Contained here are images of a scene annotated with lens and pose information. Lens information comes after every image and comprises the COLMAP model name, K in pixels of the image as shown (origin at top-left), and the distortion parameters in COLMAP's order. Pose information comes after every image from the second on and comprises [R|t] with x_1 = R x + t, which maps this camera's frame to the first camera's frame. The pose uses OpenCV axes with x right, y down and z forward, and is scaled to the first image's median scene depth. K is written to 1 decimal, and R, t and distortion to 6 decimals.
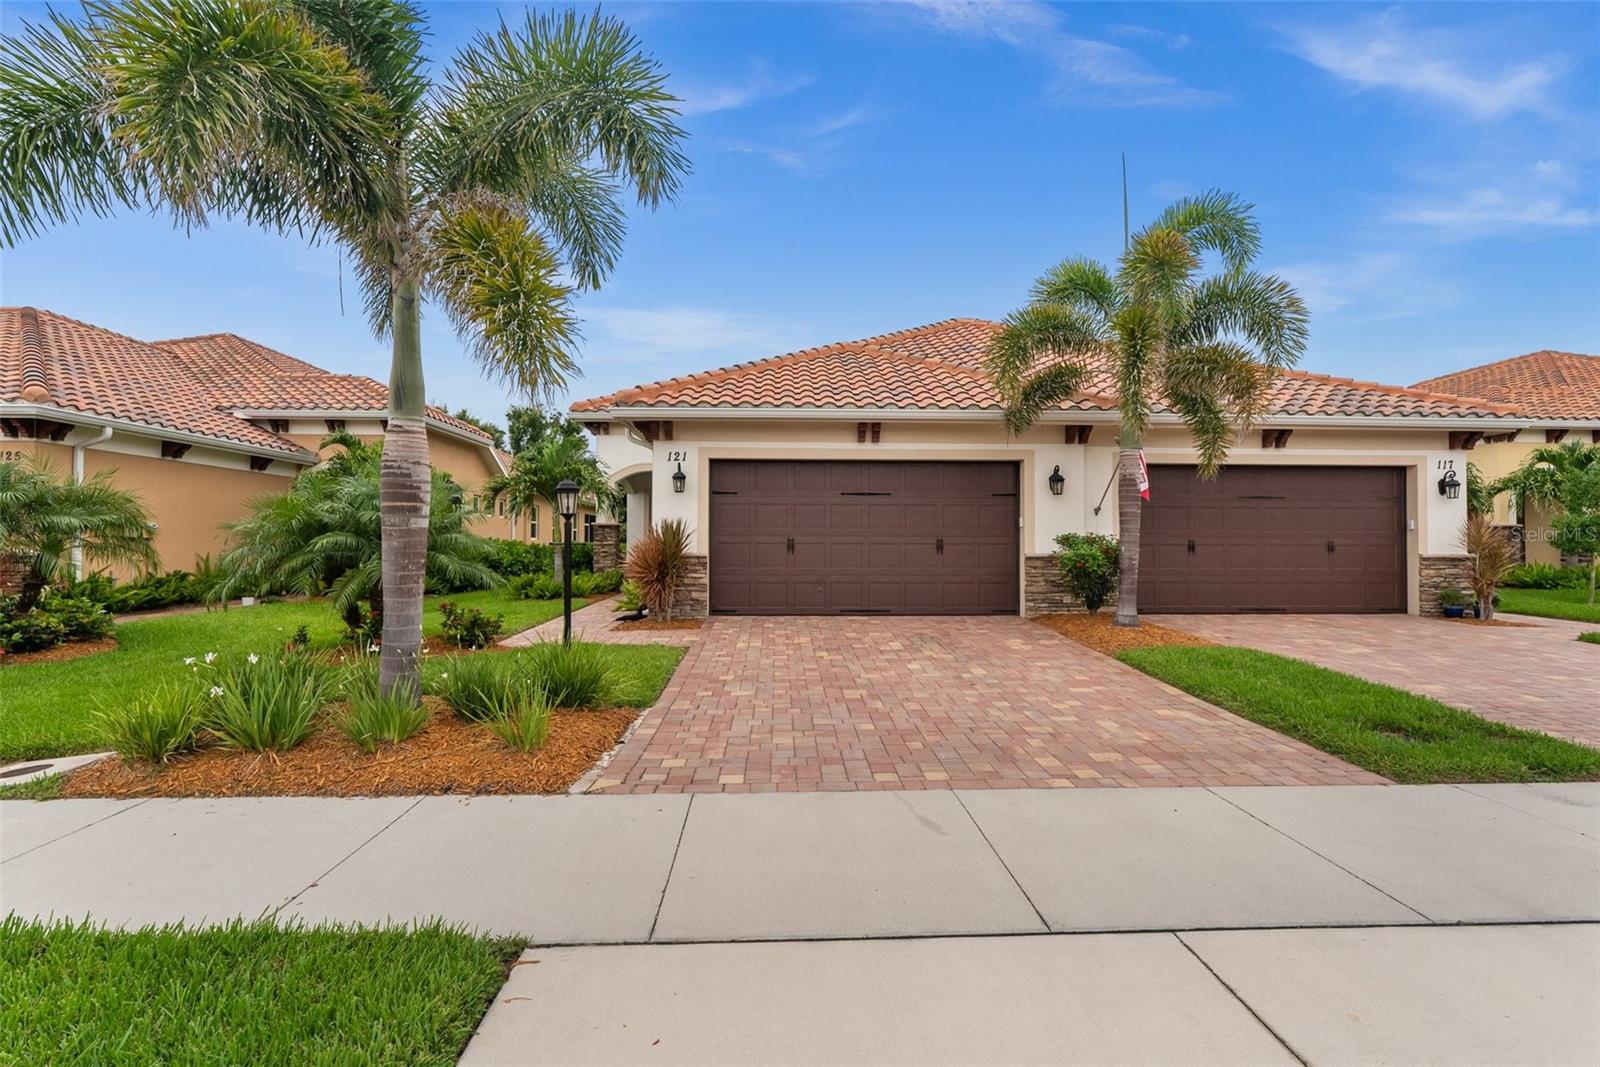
lens RADIAL K [[730.2, 0, 805.4], [0, 730.2, 534.0], [0, 0, 1]] dist [-0.007912, 0.003954]
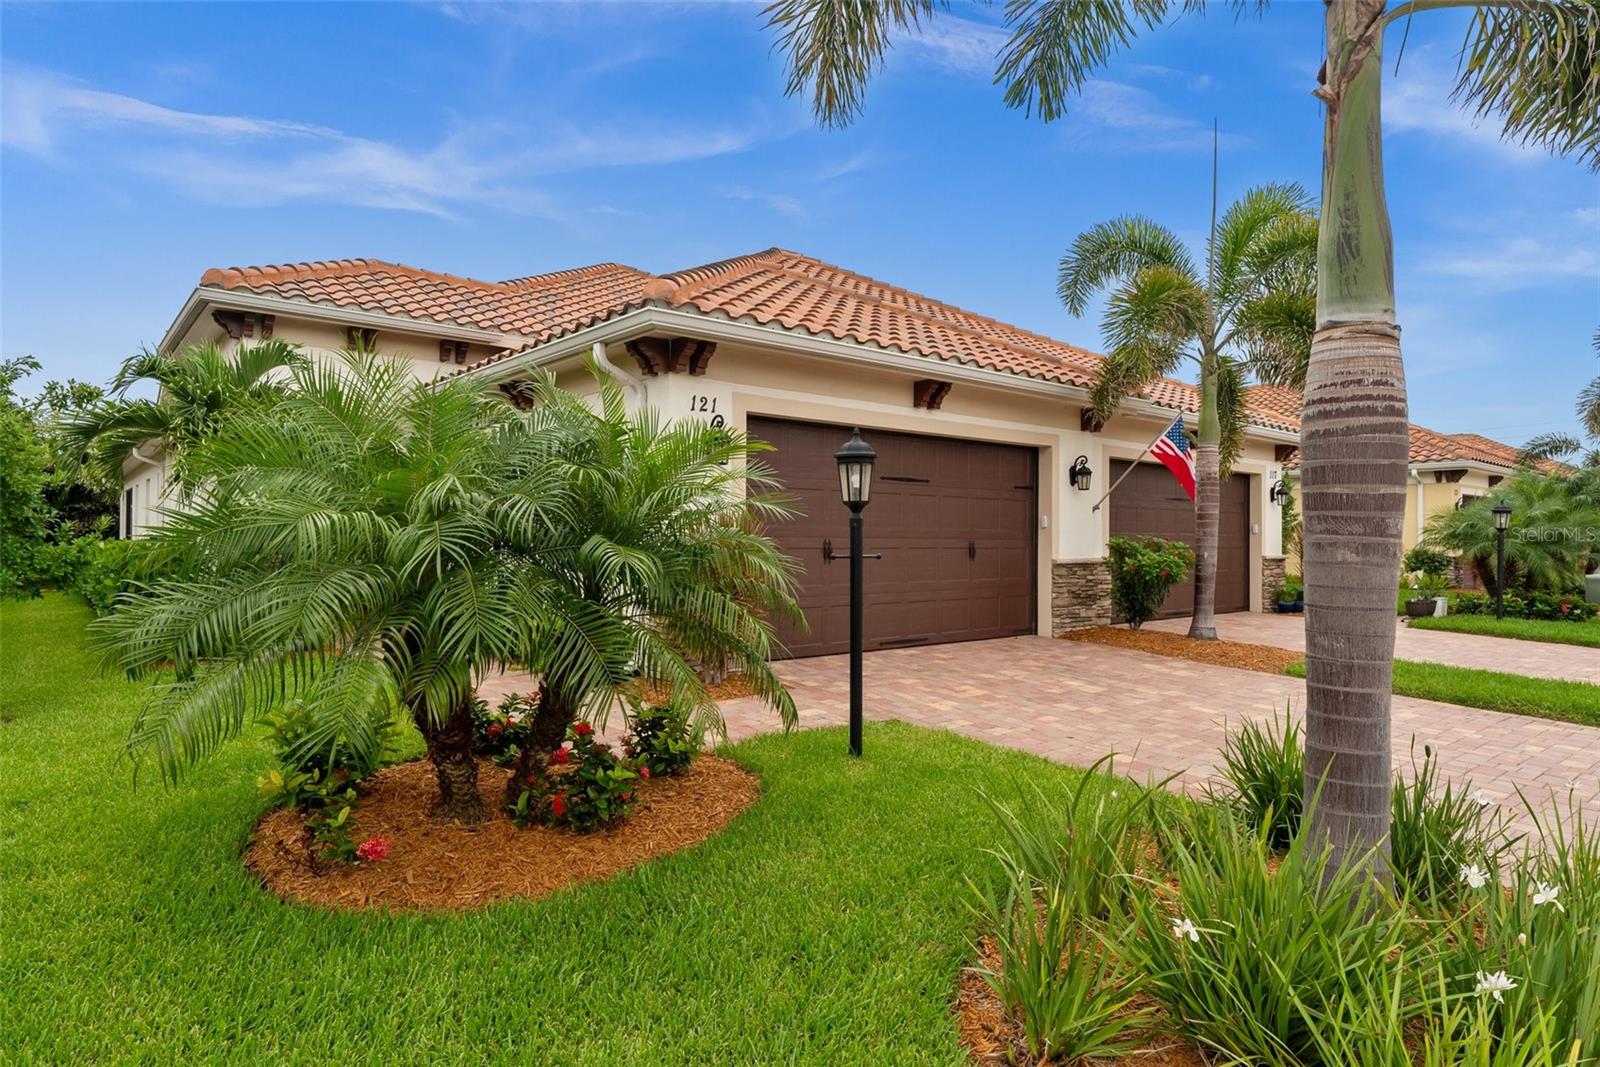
lens RADIAL K [[903.5, 0, 805.9], [0, 903.5, 540.8], [0, 0, 1]] dist [0.040439, -0.005182]
pose [[0.789904, 0.000691, 0.613231, -0.552793], [-0.011200, 0.999849, 0.013300, -0.005226], [-0.613129, -0.017374, 0.789792, 0.358493]]
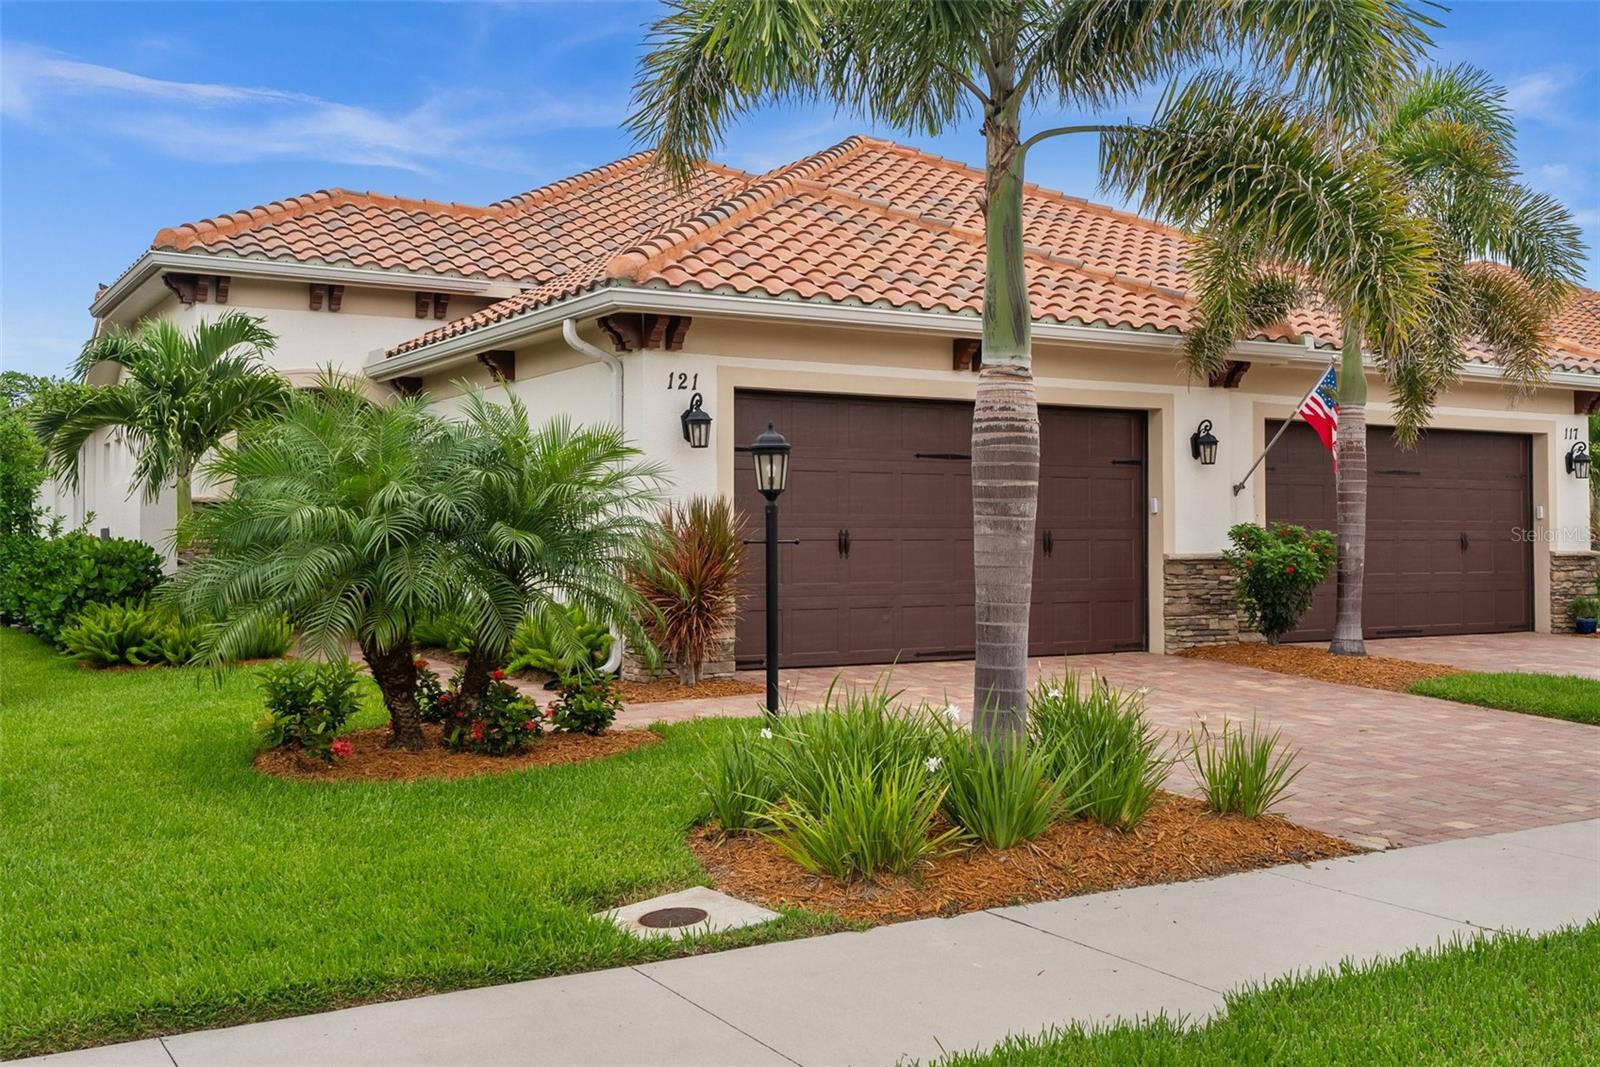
lens RADIAL K [[1562.7, 0, 796.9], [0, 1562.7, 516.8], [0, 0, 1]] dist [0.016181, 0.000000]
pose [[0.881172, 0.003590, 0.472781, -0.639865], [-0.003325, 0.999993, -0.001396, -0.003403], [-0.472783, -0.000342, 0.881179, -0.065254]]
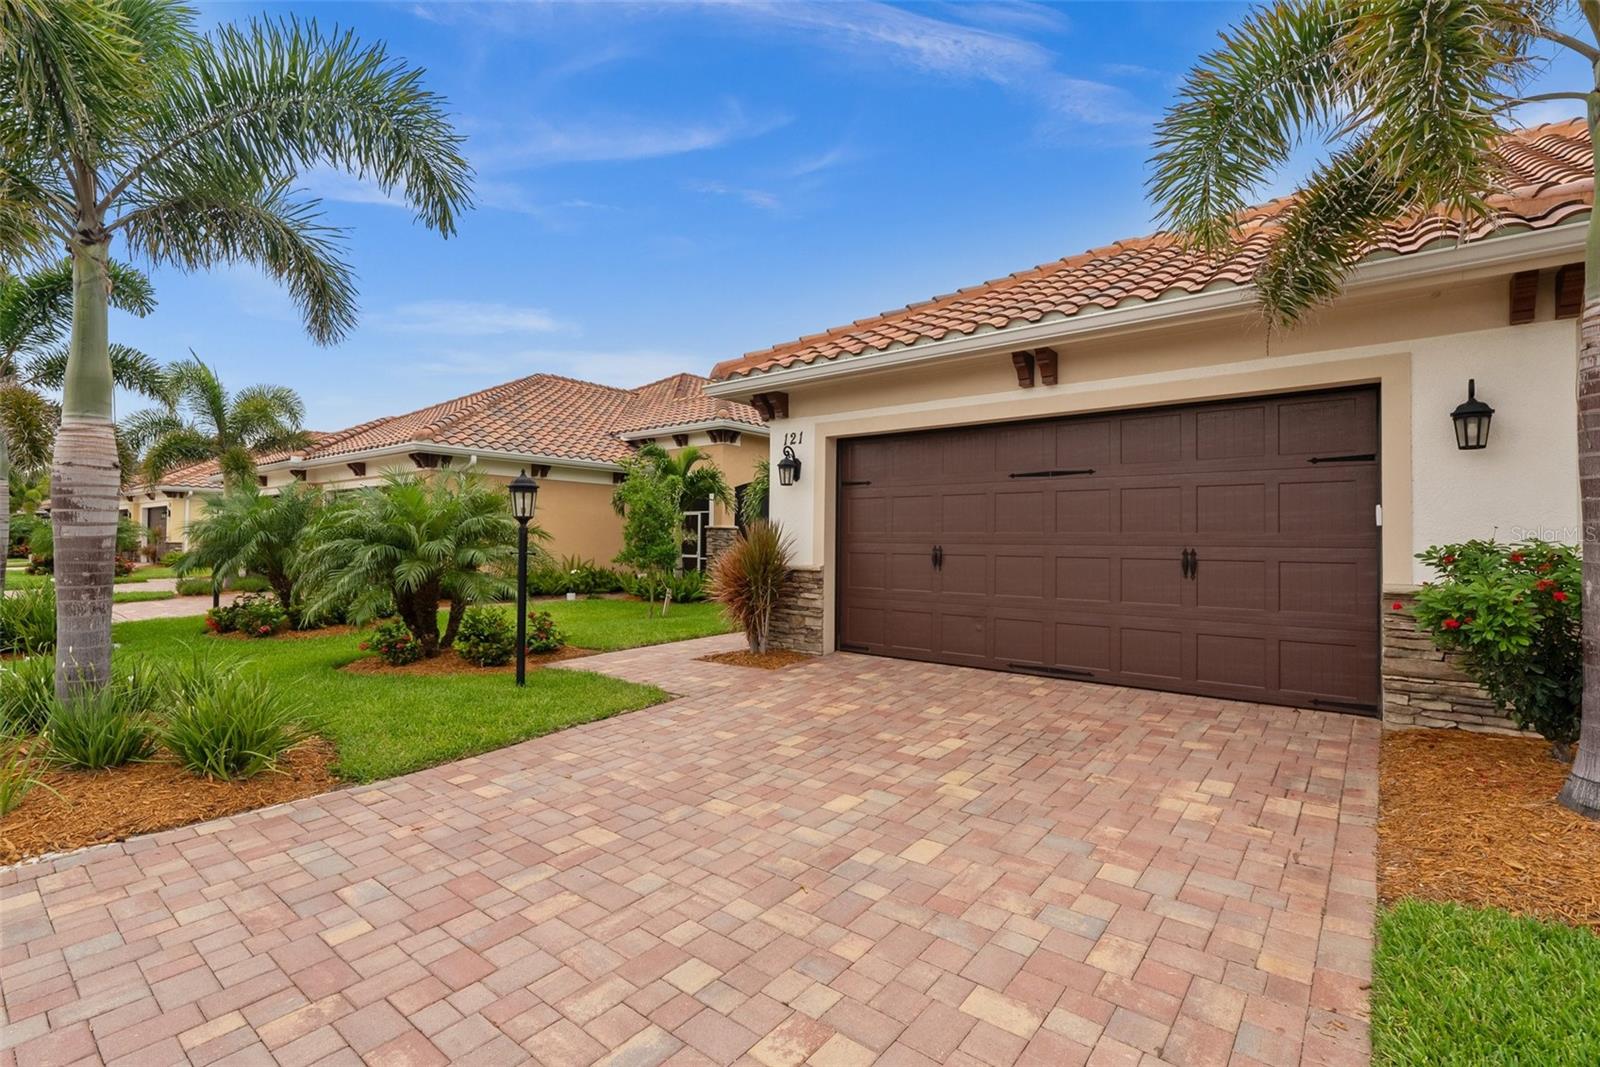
lens RADIAL K [[730.2, 0, 802.0], [0, 730.2, 537.8], [0, 0, 1]] dist [-0.007912, 0.003954]
pose [[0.748450, 0.000524, -0.663190, 0.330961], [0.000476, 0.999999, 0.001327, -0.003268], [0.663191, -0.001308, 0.748449, 0.426982]]
